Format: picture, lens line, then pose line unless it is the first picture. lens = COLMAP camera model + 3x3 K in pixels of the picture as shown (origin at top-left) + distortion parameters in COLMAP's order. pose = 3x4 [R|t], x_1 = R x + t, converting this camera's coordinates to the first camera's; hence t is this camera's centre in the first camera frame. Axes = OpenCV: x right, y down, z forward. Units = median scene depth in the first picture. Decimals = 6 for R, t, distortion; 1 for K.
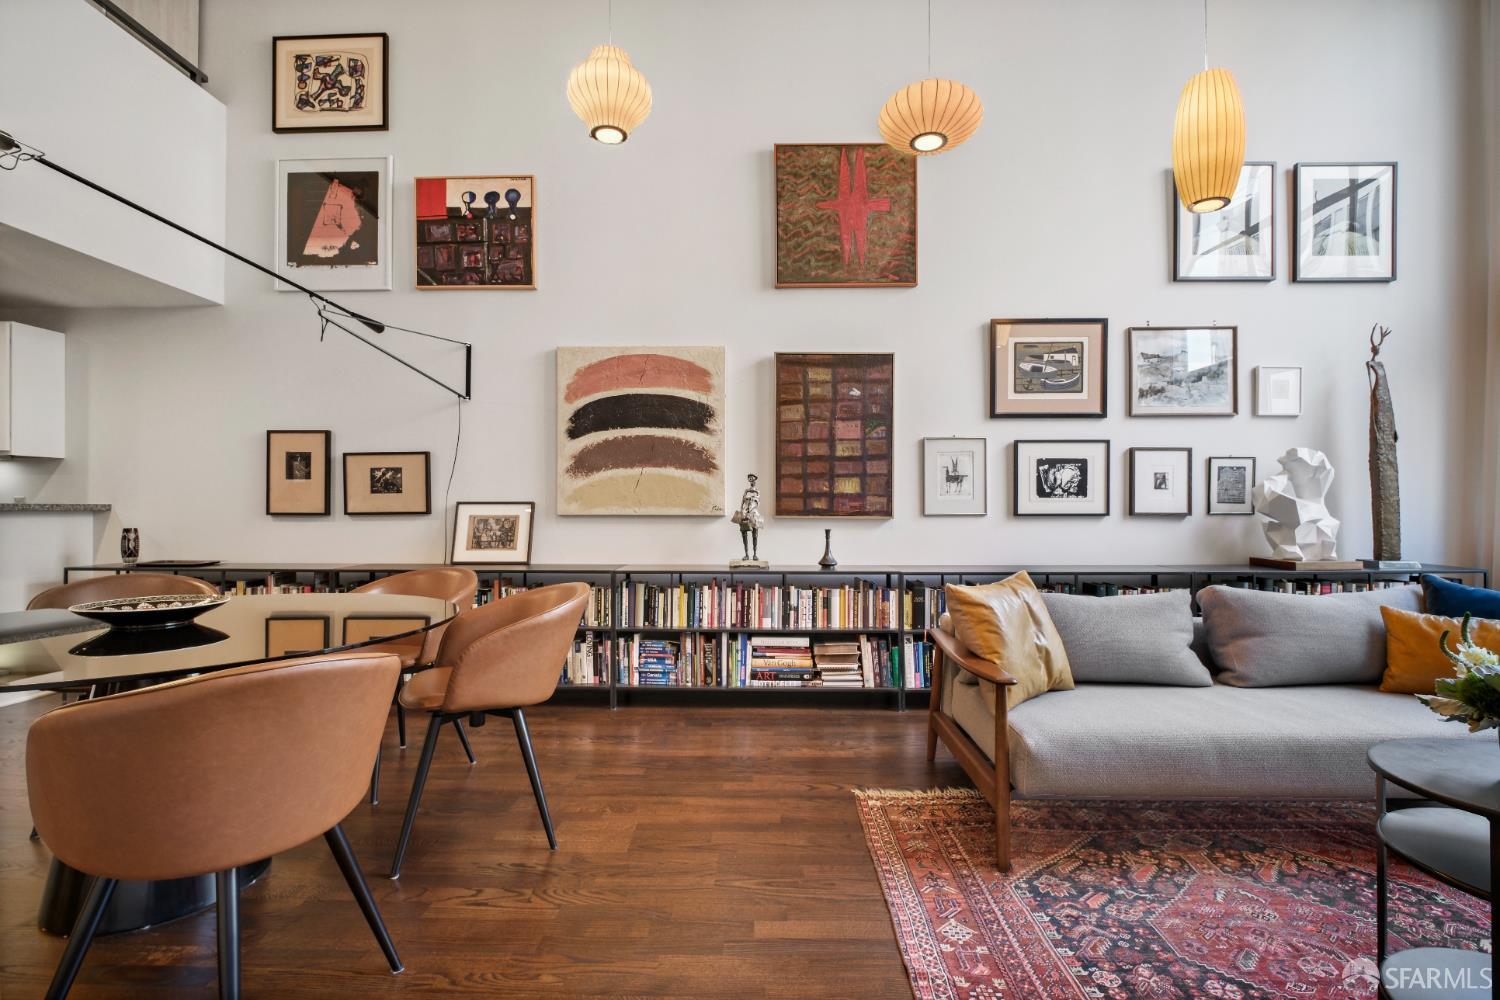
lens RADIAL K [[687.7, 0, 753.7], [0, 687.7, 501.1], [0, 0, 1]] dist [0.005220, -0.012659]
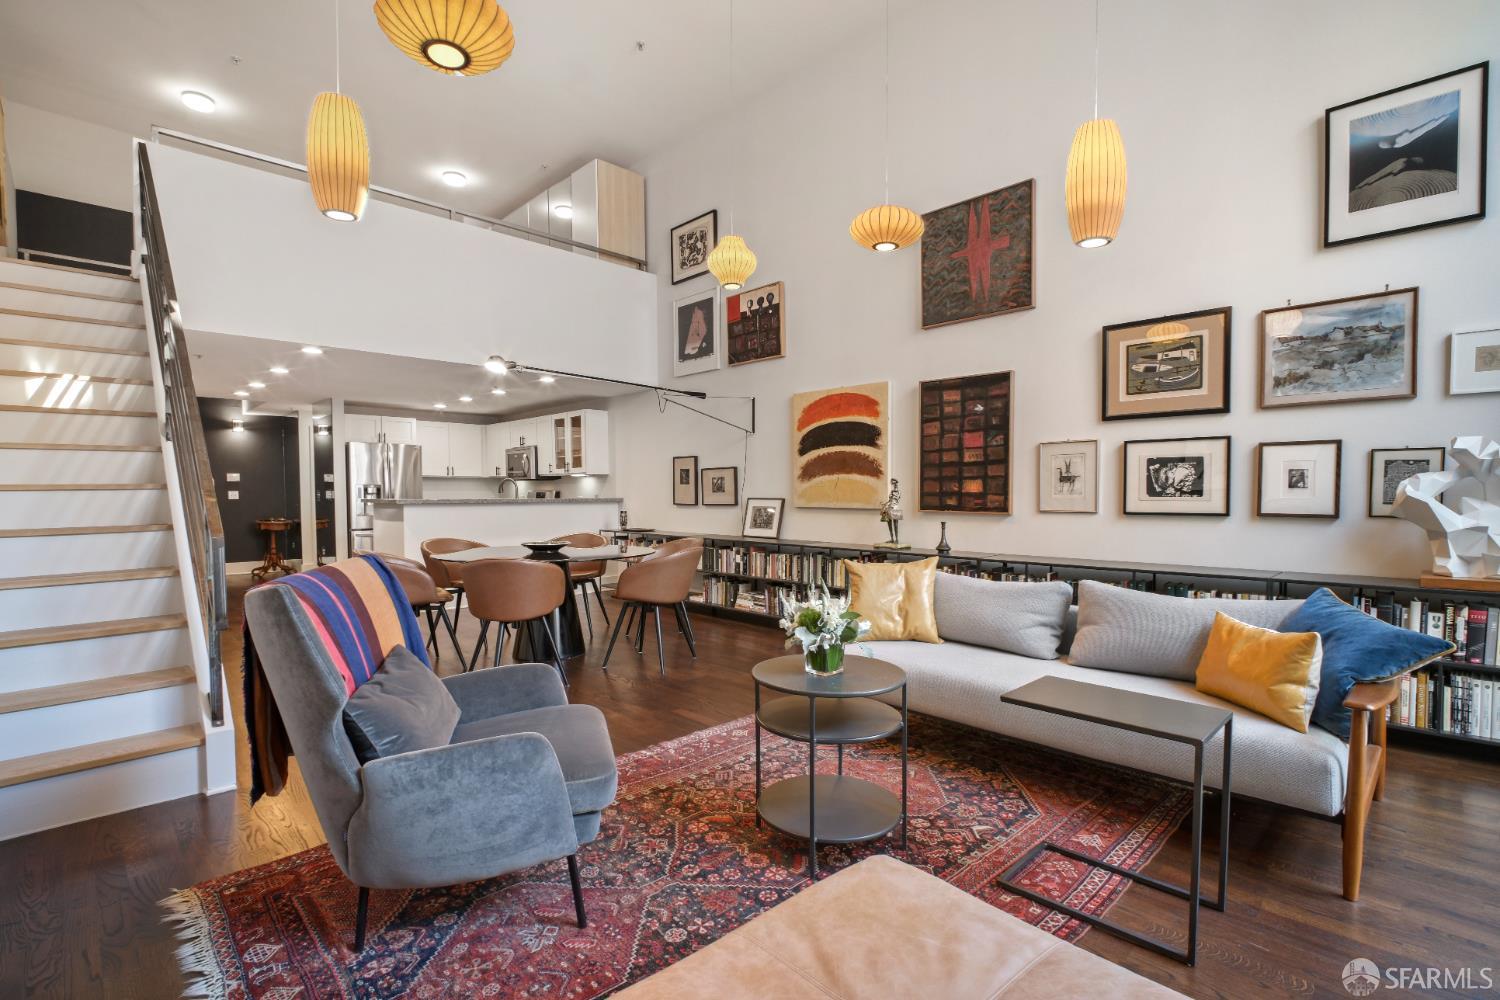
lens RADIAL K [[690.3, 0, 757.2], [0, 690.3, 514.7], [0, 0, 1]] dist [0.006651, -0.013569]
pose [[0.718674, 0.021575, -0.695012, 0.706127], [0.009197, 0.999136, 0.040526, -0.025071], [0.695286, -0.035517, 0.717855, -0.136122]]
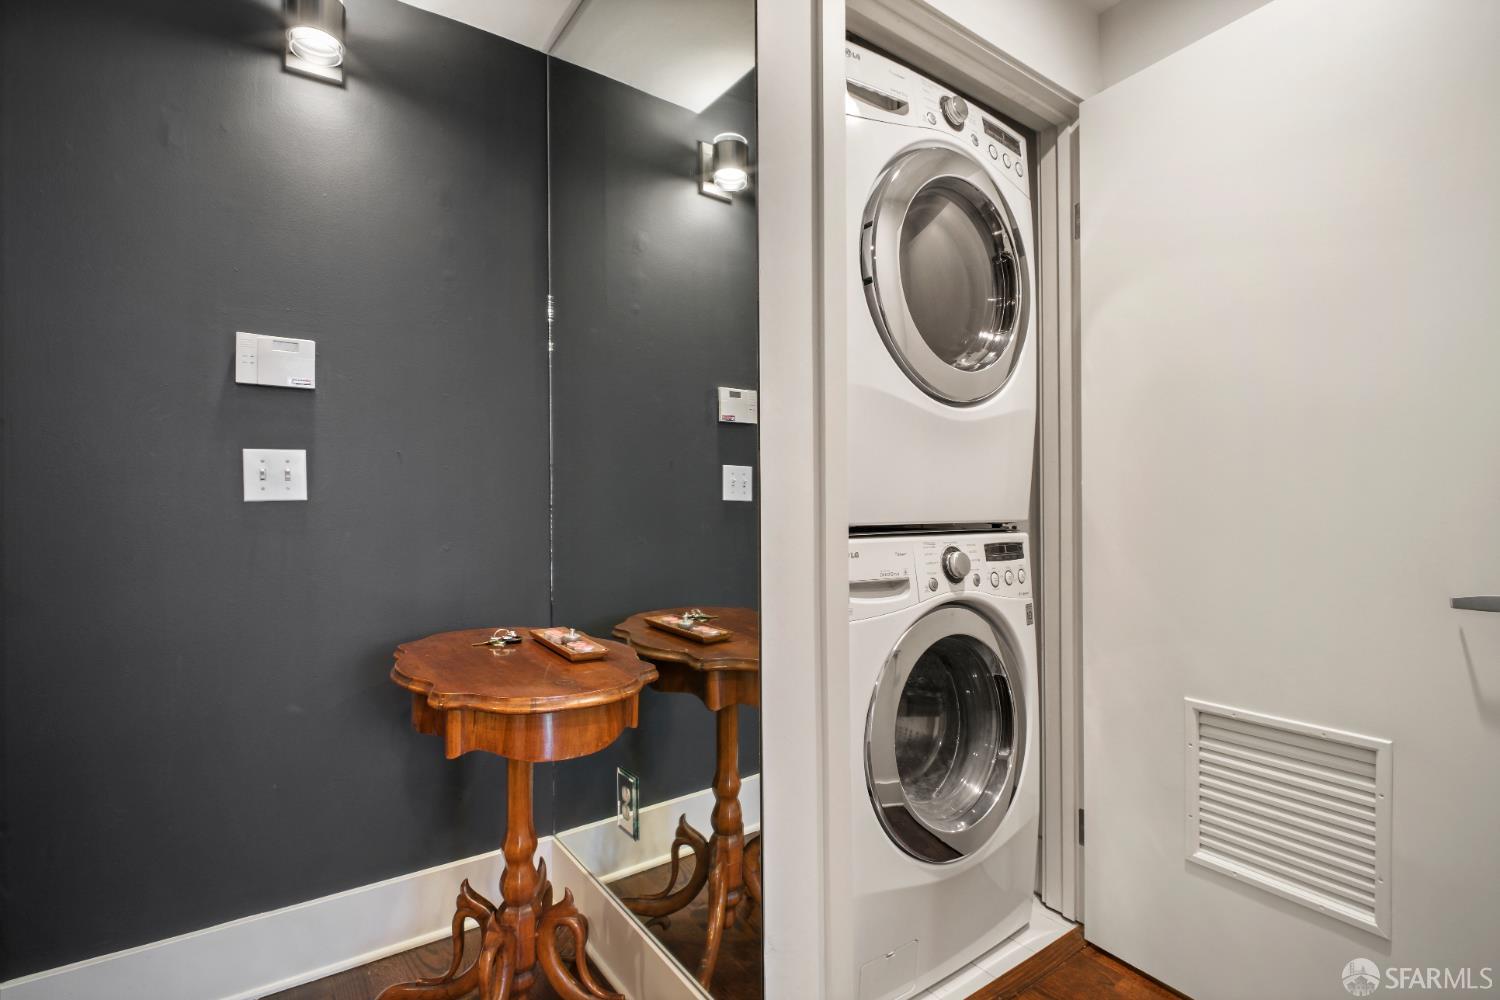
lens RADIAL K [[679.3, 0, 748.9], [0, 679.3, 486.6], [0, 0, 1]] dist [0.003546, -0.012449]
pose [[0.640211, 0.001257, -0.768198, -1.867566], [-0.001696, 0.999999, 0.000224, -0.006836], [0.768198, 0.001160, 0.640212, 0.289745]]
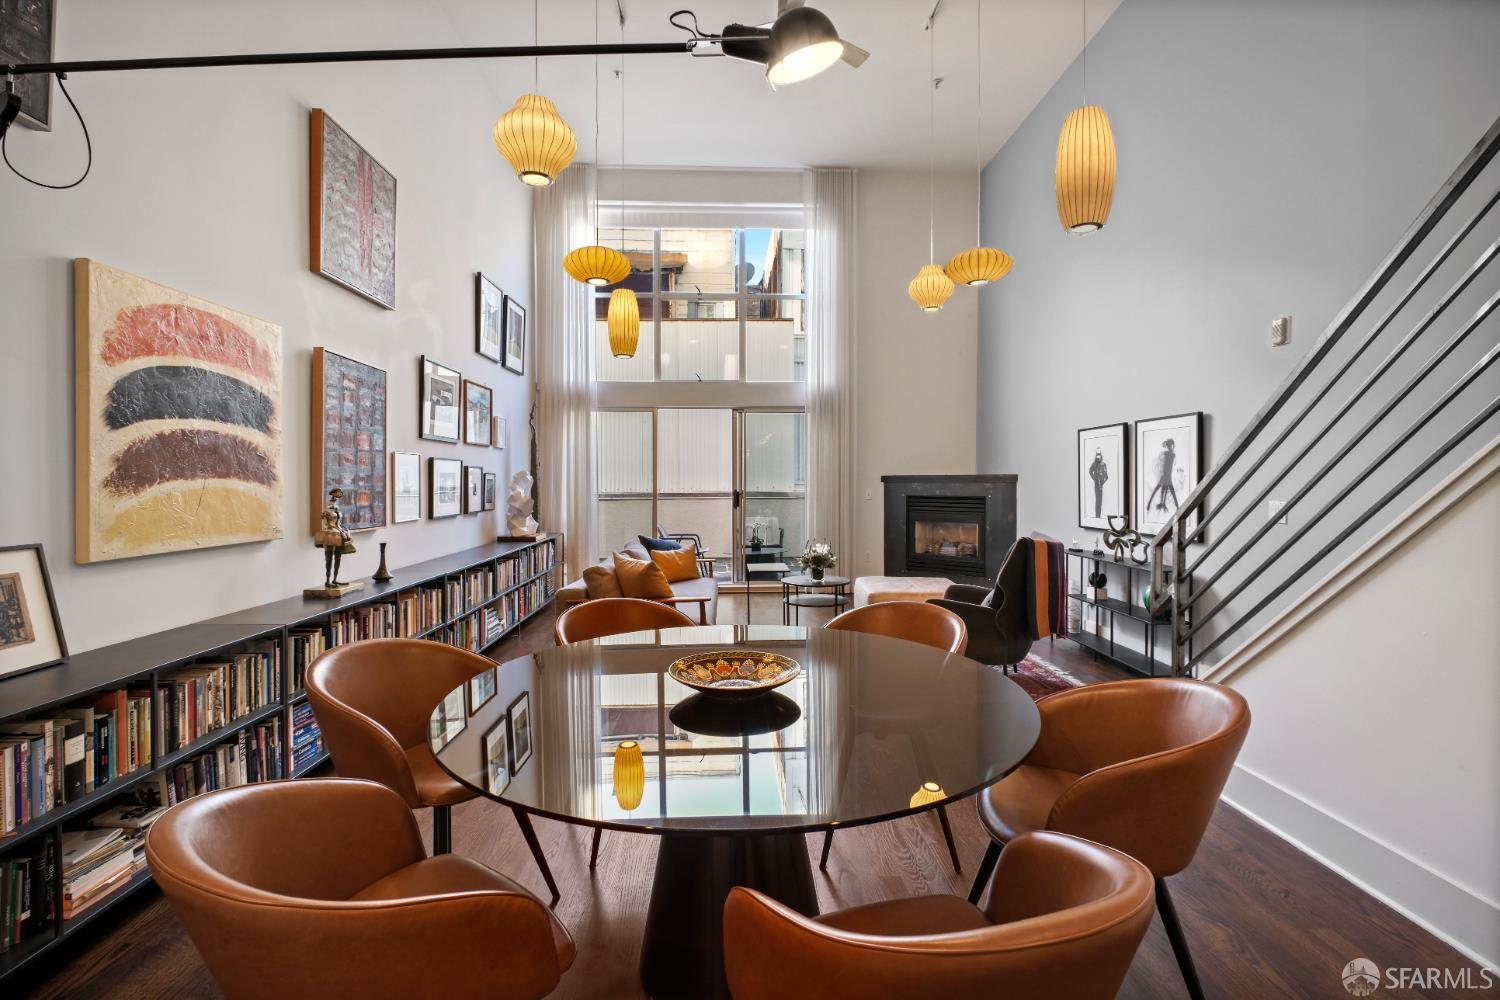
lens RADIAL K [[679.3, 0, 748.9], [0, 679.3, 486.6], [0, 0, 1]] dist [0.003546, -0.012449]
pose [[-0.059493, -0.008749, 0.998190, -0.863983], [-0.007818, 0.999935, 0.008299, -0.050617], [-0.998198, -0.007310, -0.059557, 0.505290]]
